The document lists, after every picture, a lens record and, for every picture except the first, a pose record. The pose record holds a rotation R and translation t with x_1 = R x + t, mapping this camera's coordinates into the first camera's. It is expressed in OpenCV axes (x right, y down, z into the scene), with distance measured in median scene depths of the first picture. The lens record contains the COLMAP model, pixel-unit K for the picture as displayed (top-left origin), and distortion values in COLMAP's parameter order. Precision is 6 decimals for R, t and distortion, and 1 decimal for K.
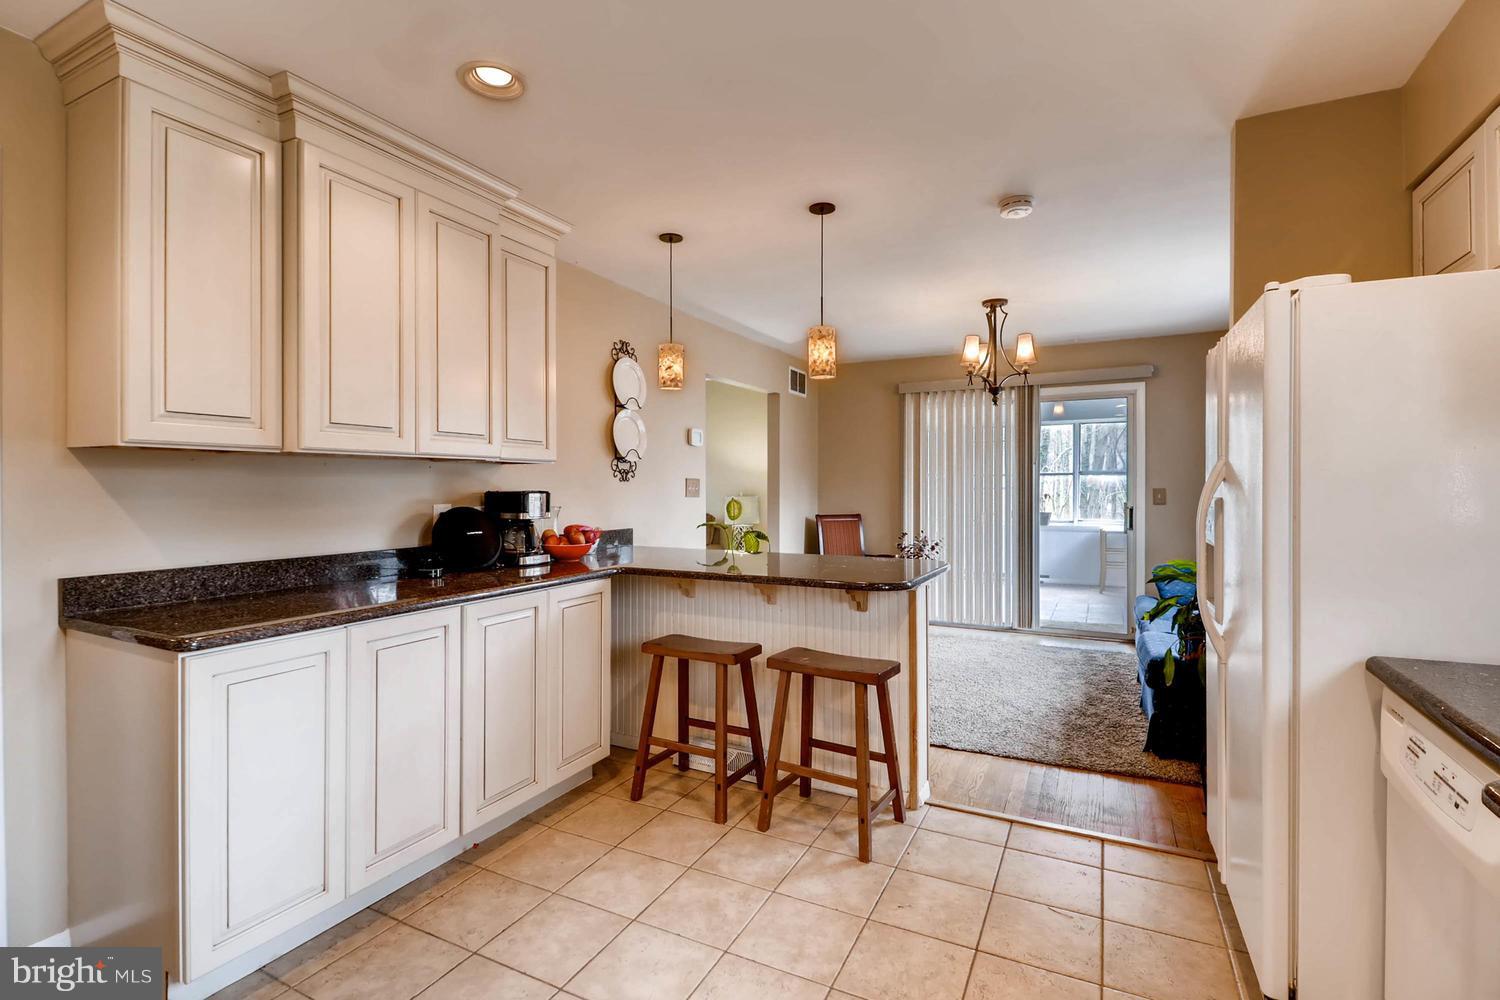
lens RADIAL K [[688.1, 0, 756.3], [0, 688.1, 485.0], [0, 0, 1]] dist [0.012976, -0.008275]
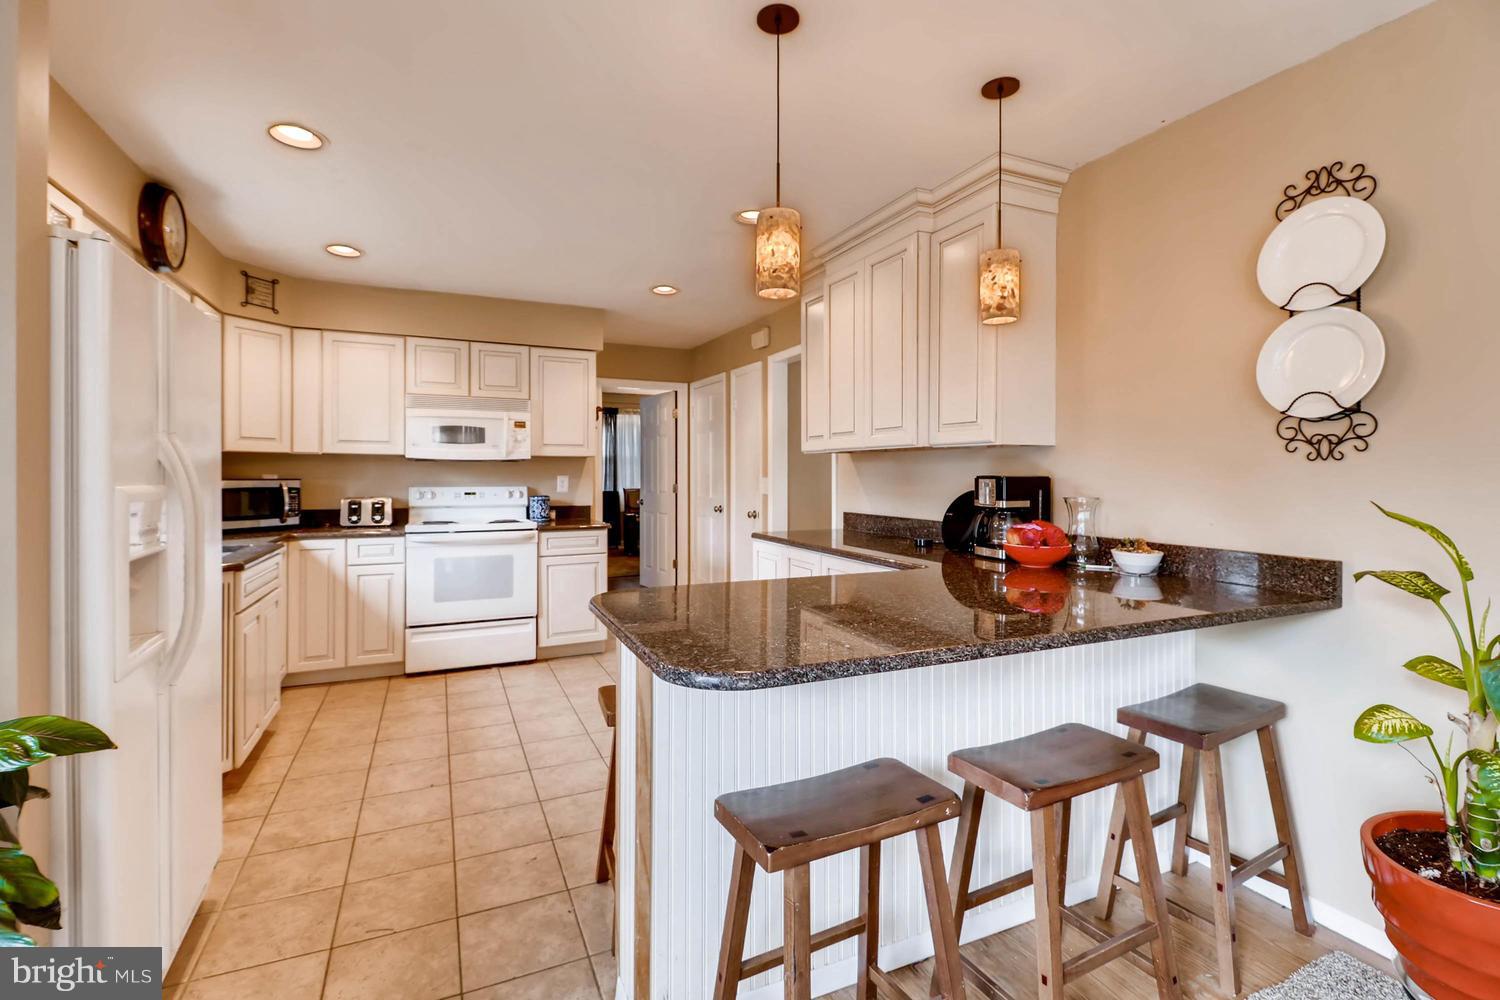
lens RADIAL K [[688.1, 0, 757.5], [0, 688.1, 476.4], [0, 0, 1]] dist [0.012976, -0.008275]
pose [[-0.611159, 0.008018, -0.791467, 0.313341], [0.003623, 0.999967, 0.007333, 0.000894], [0.791499, 0.001615, -0.611168, 0.716413]]
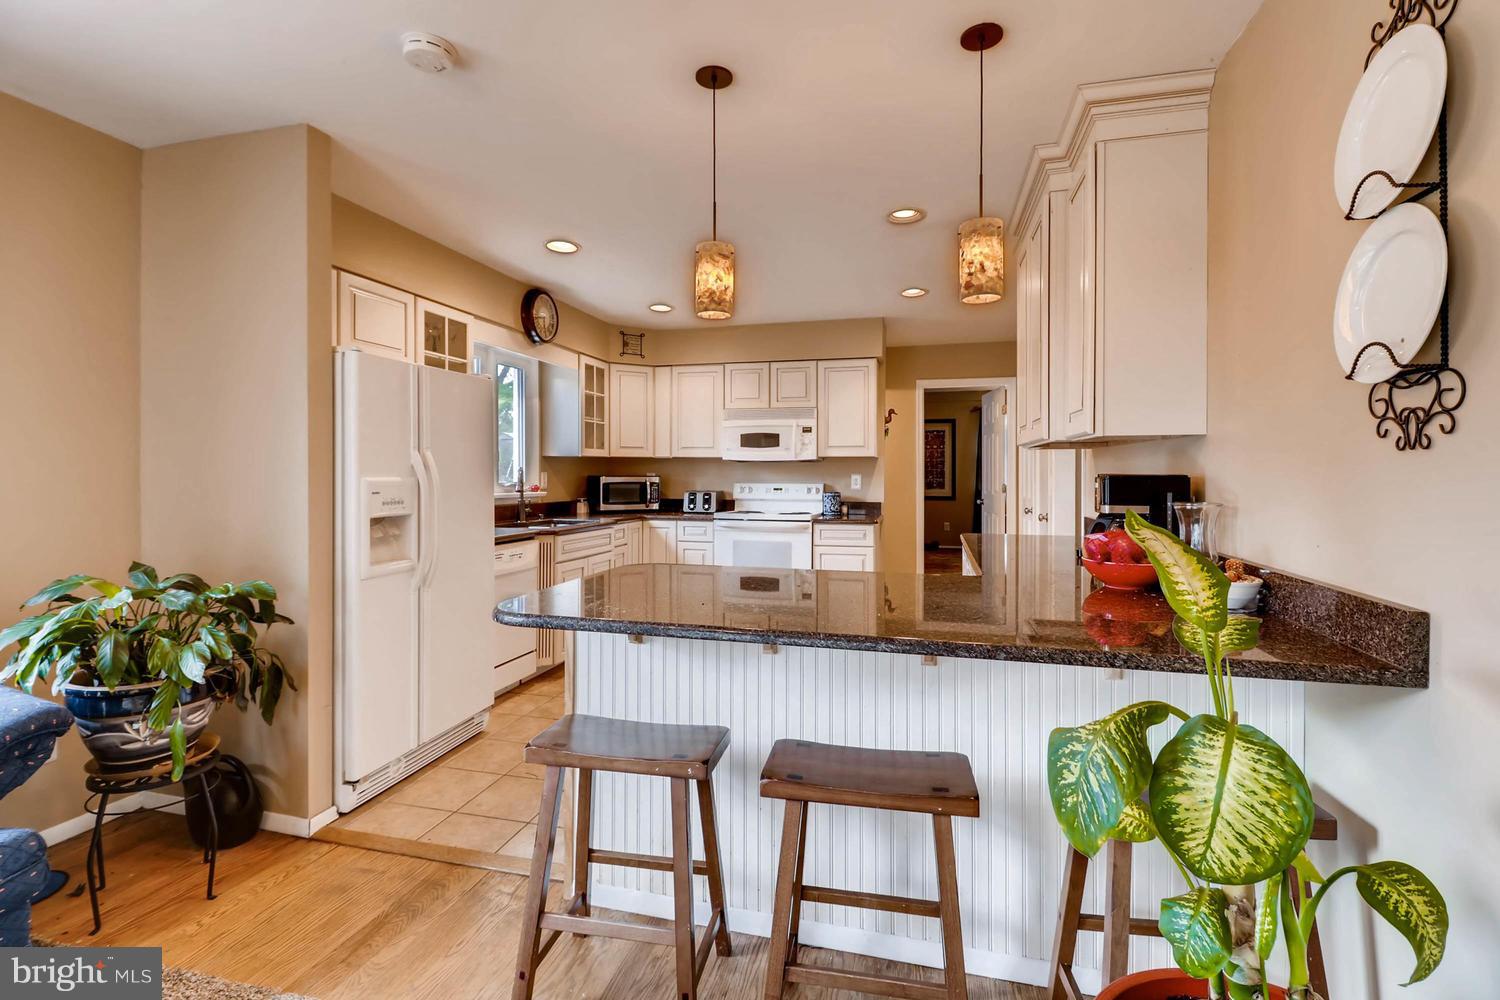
lens RADIAL K [[688.1, 0, 761.0], [0, 688.1, 475.8], [0, 0, 1]] dist [0.012976, -0.008275]
pose [[-0.974173, 0.005353, -0.225740, 0.109762], [0.004426, 0.999980, 0.004615, 0.002749], [0.225760, 0.003497, -0.974177, 0.896023]]
